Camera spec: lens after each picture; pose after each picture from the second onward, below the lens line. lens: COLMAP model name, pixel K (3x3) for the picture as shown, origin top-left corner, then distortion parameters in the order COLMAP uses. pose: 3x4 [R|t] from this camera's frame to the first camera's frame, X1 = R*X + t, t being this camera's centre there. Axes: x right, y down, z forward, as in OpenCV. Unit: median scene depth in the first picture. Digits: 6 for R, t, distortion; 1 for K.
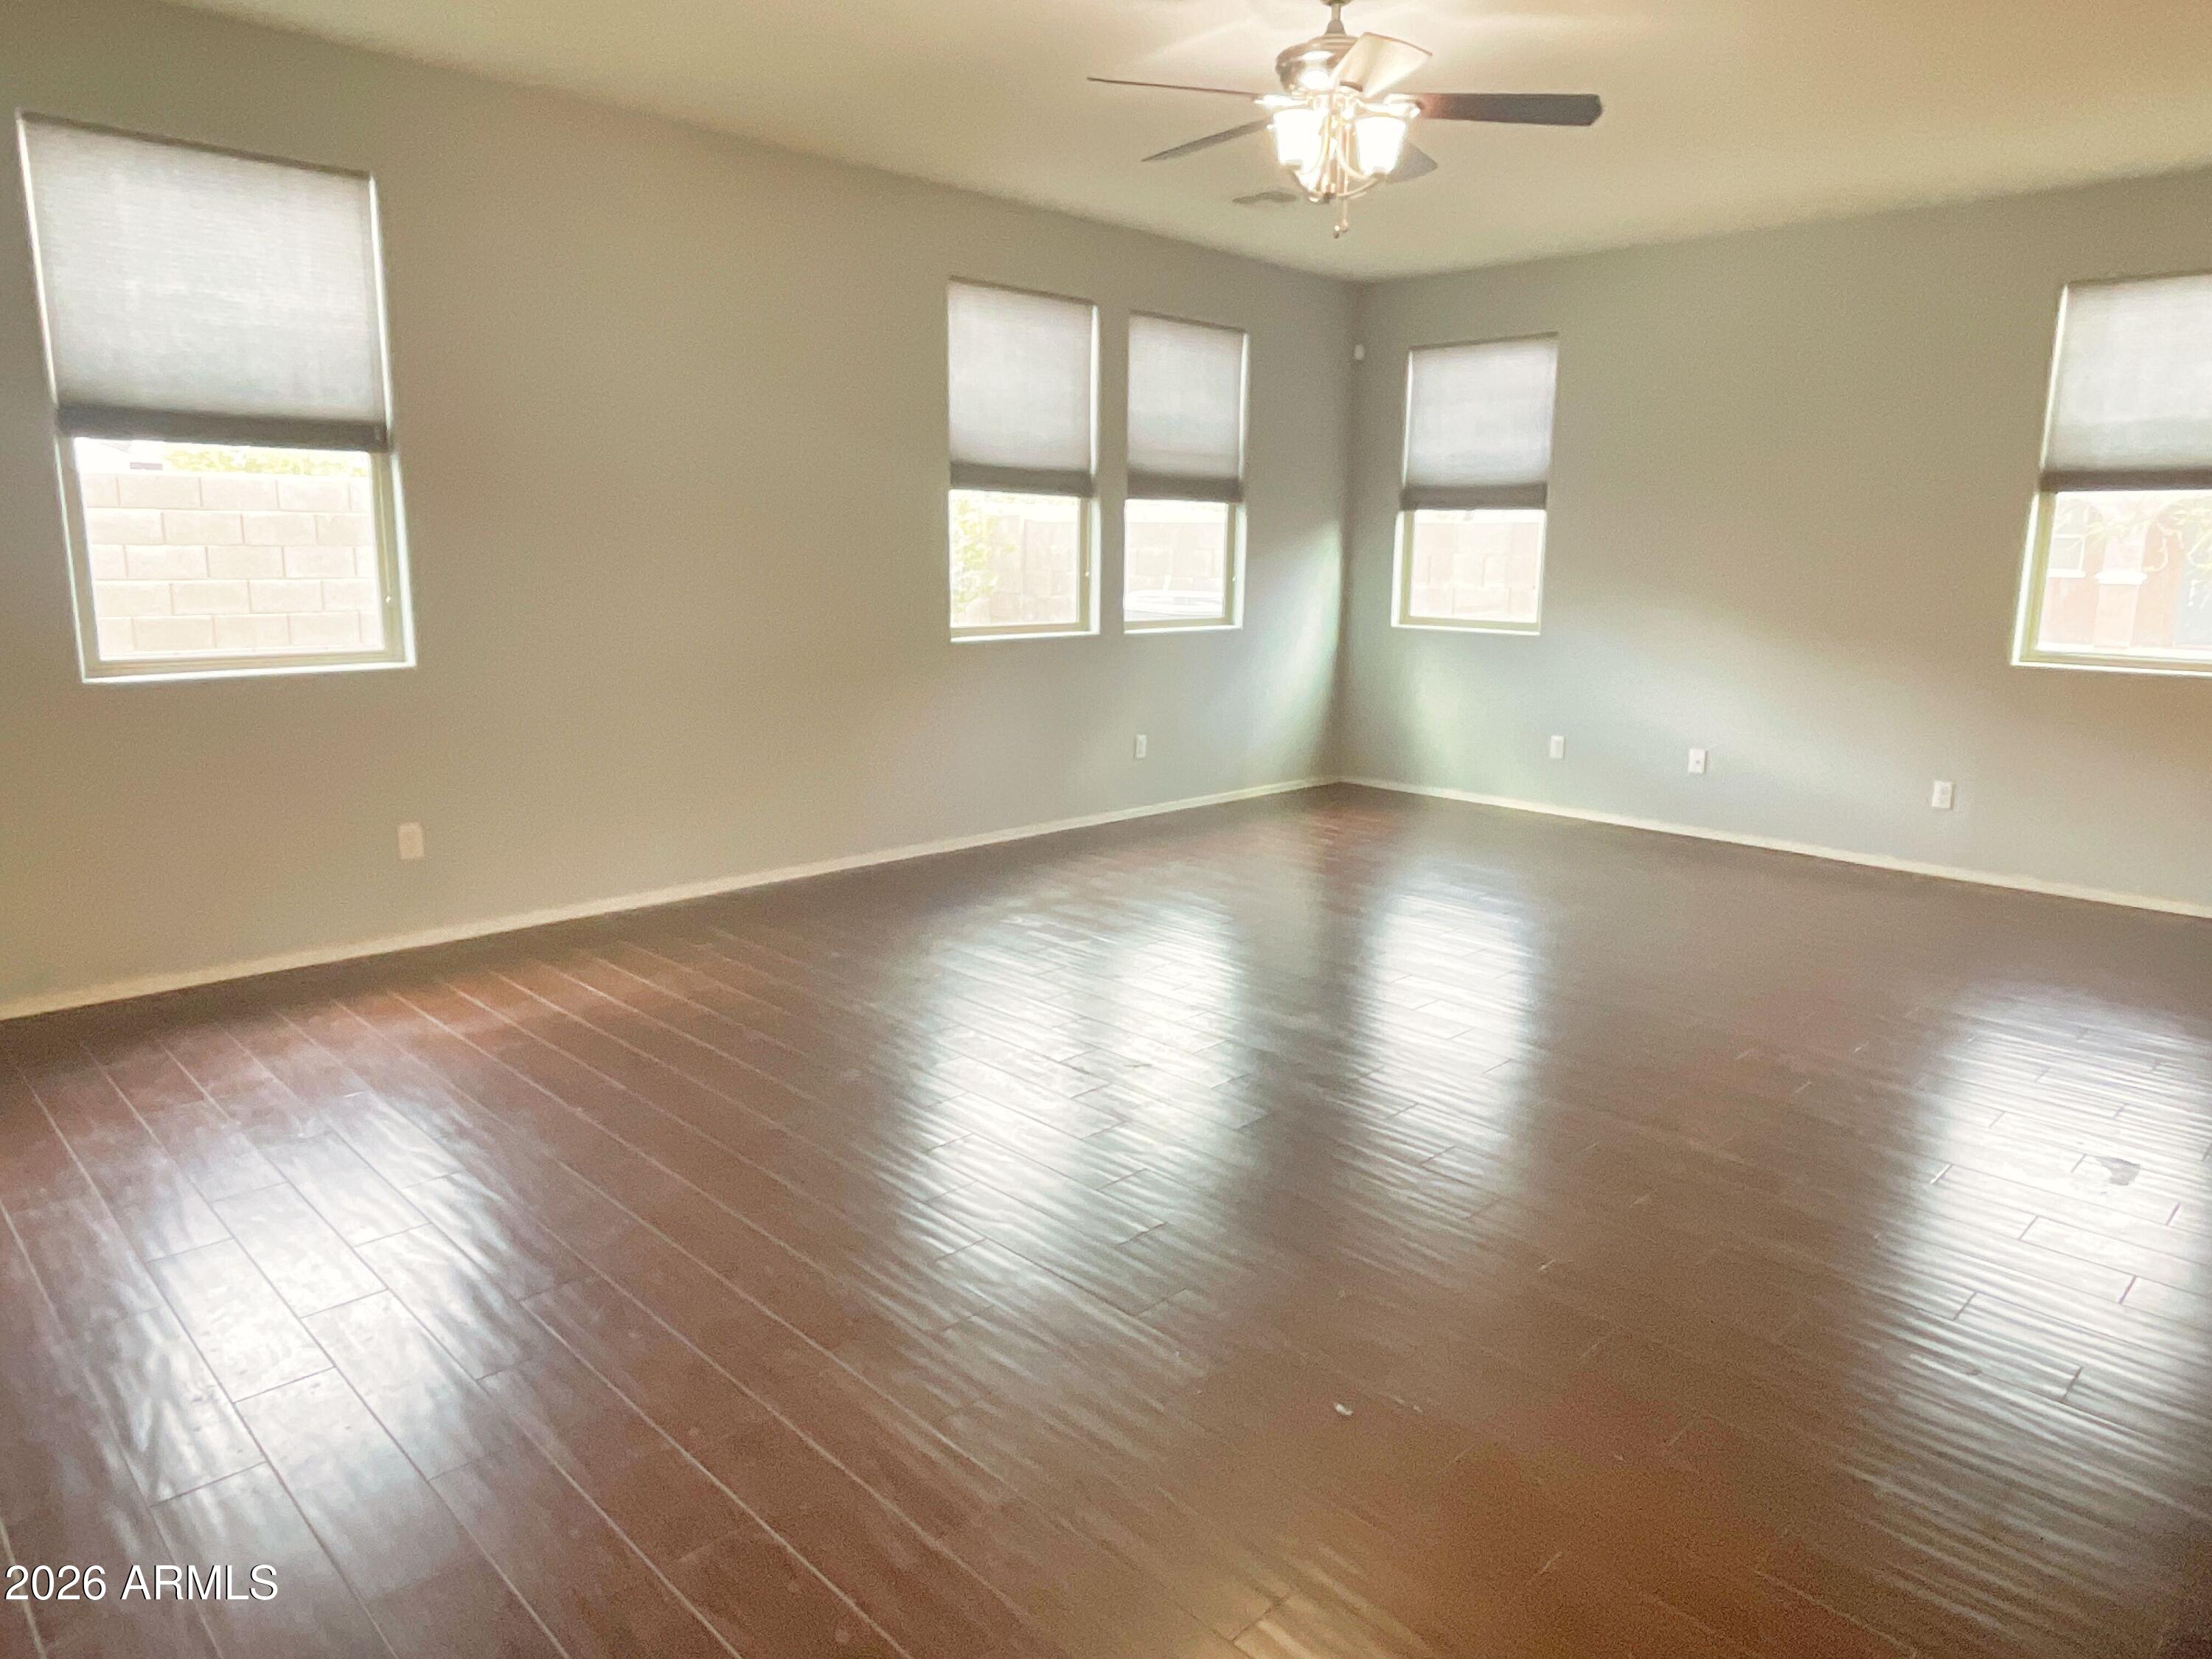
lens RADIAL K [[1434.2, 0, 1088.1], [0, 1434.2, 822.0], [0, 0, 1]] dist [0.029278, -0.002104]
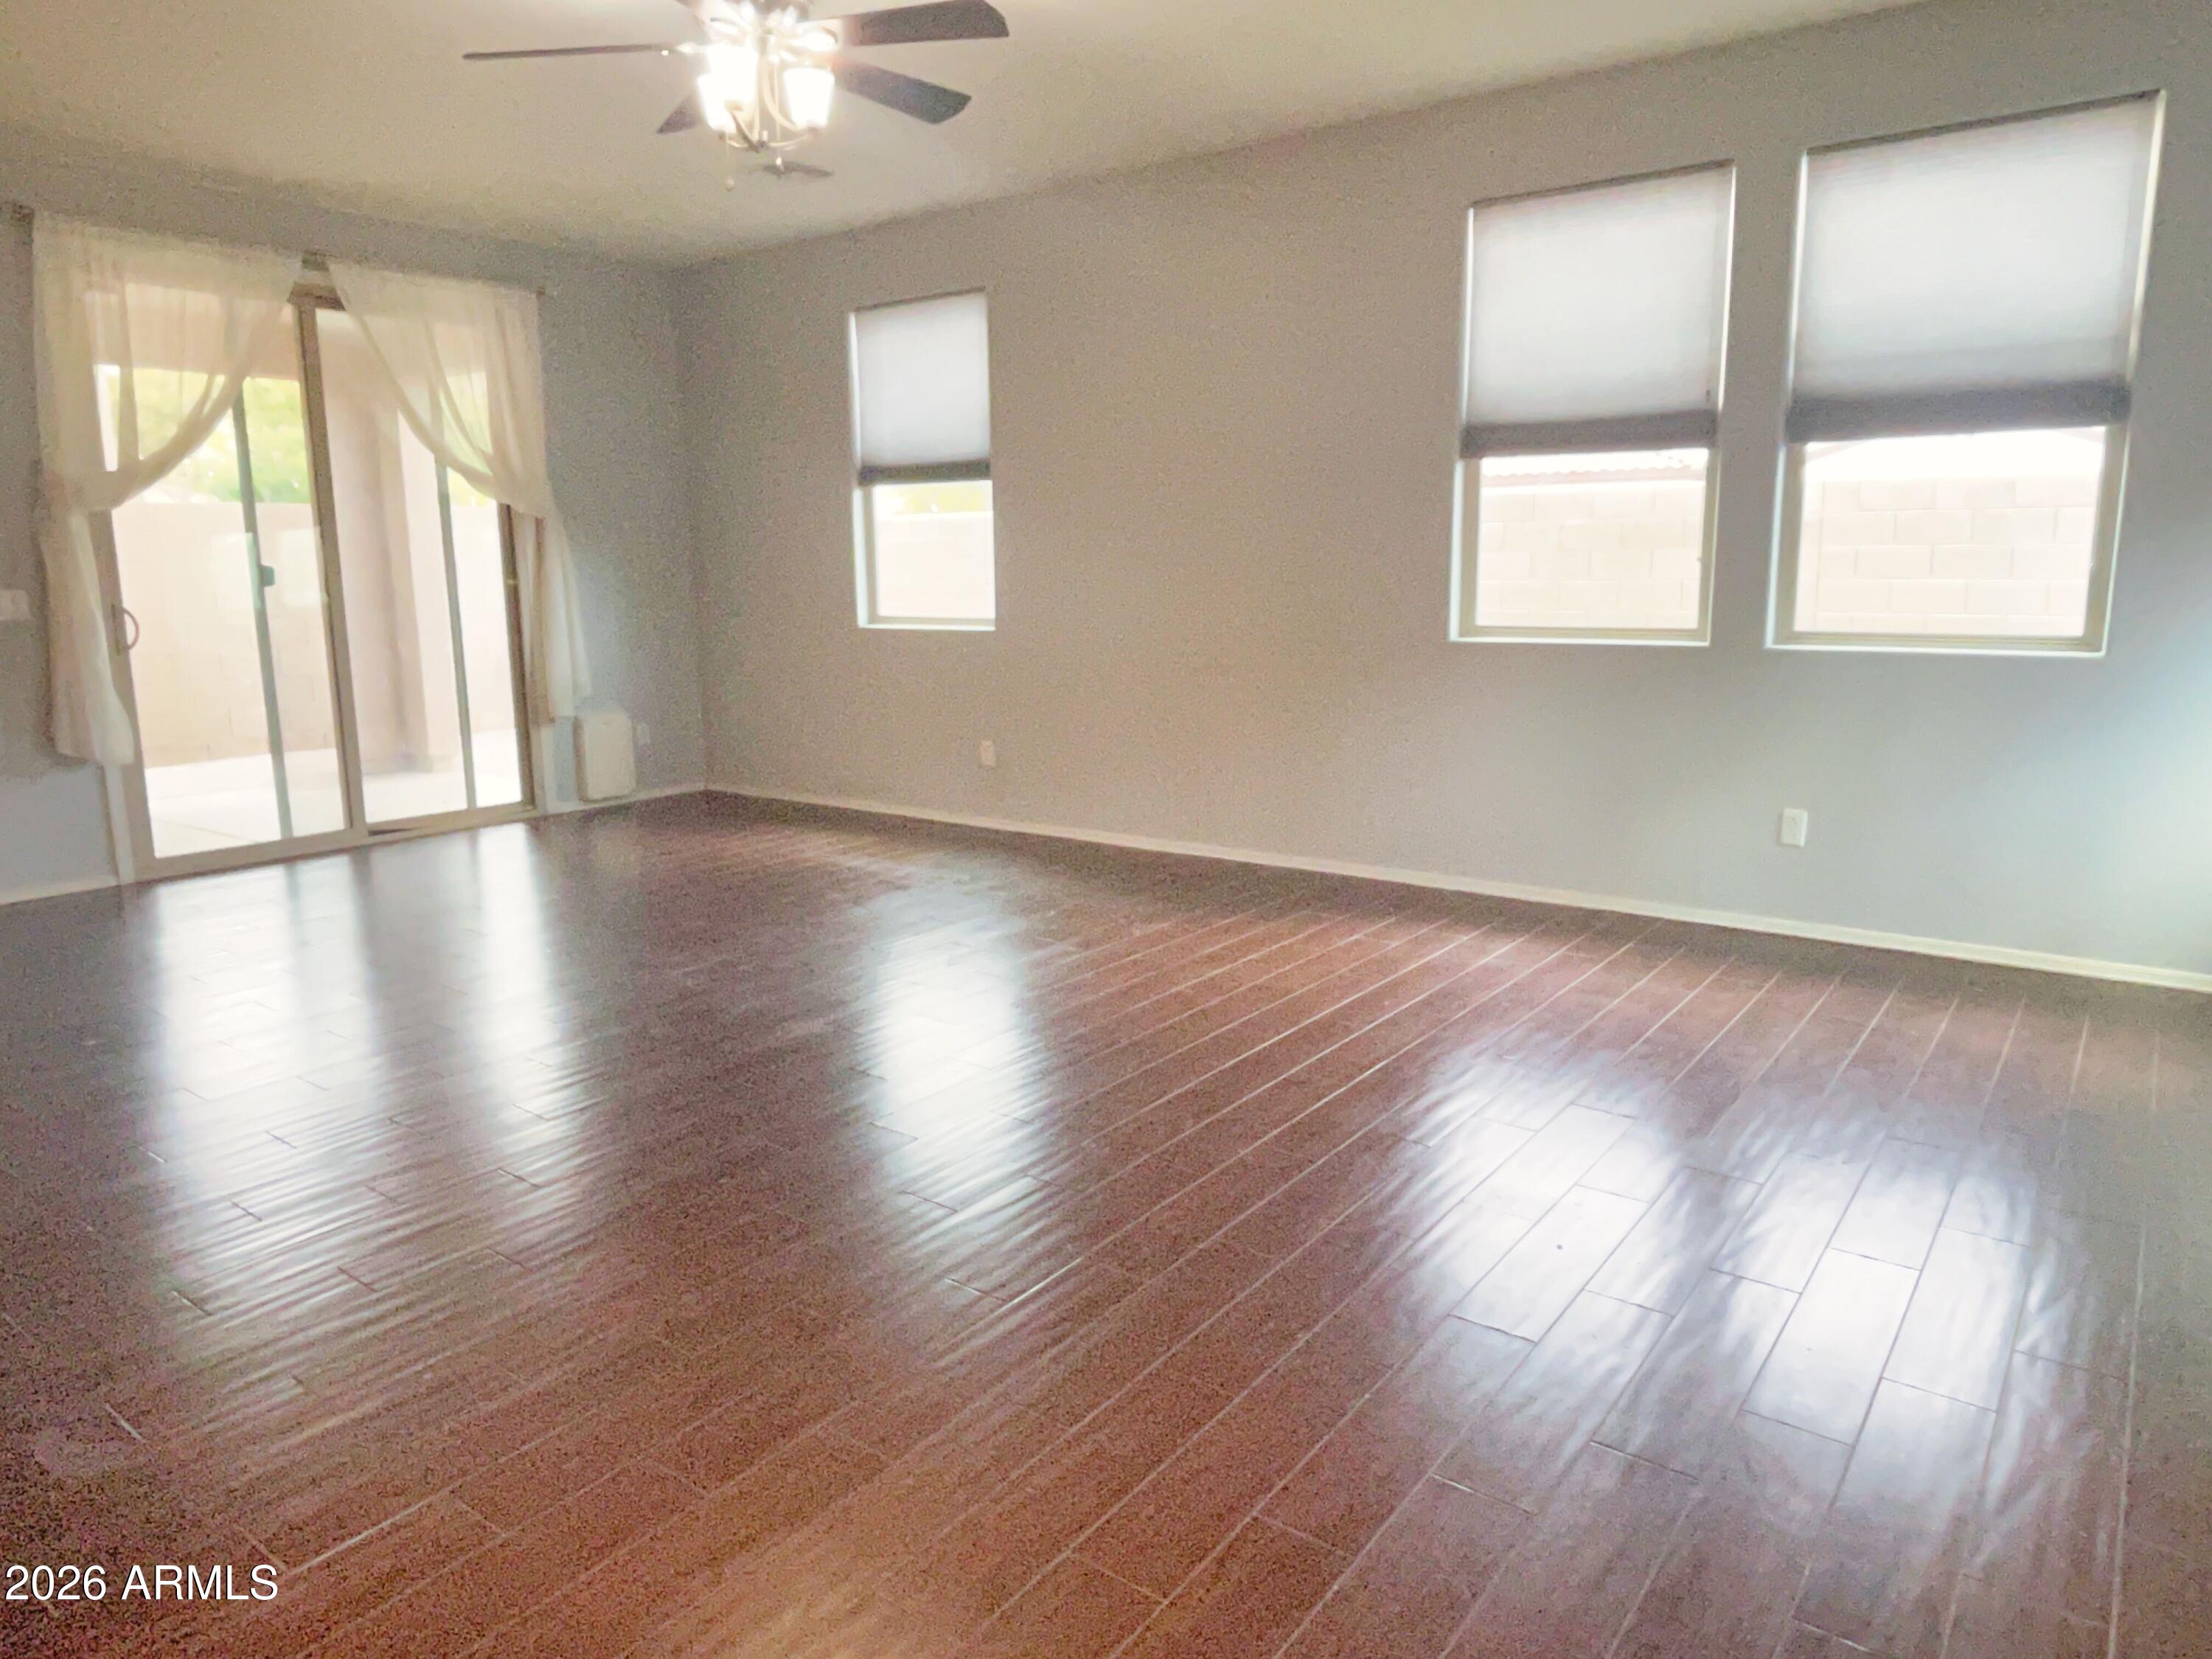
lens RADIAL K [[1434.2, 0, 1088.1], [0, 1434.2, 822.0], [0, 0, 1]] dist [0.029278, -0.002104]
pose [[0.156090, 0.177003, -0.971754, 0.725691], [-0.166137, 0.974501, 0.150817, -0.116312], [0.973671, 0.137903, 0.181516, 0.665728]]
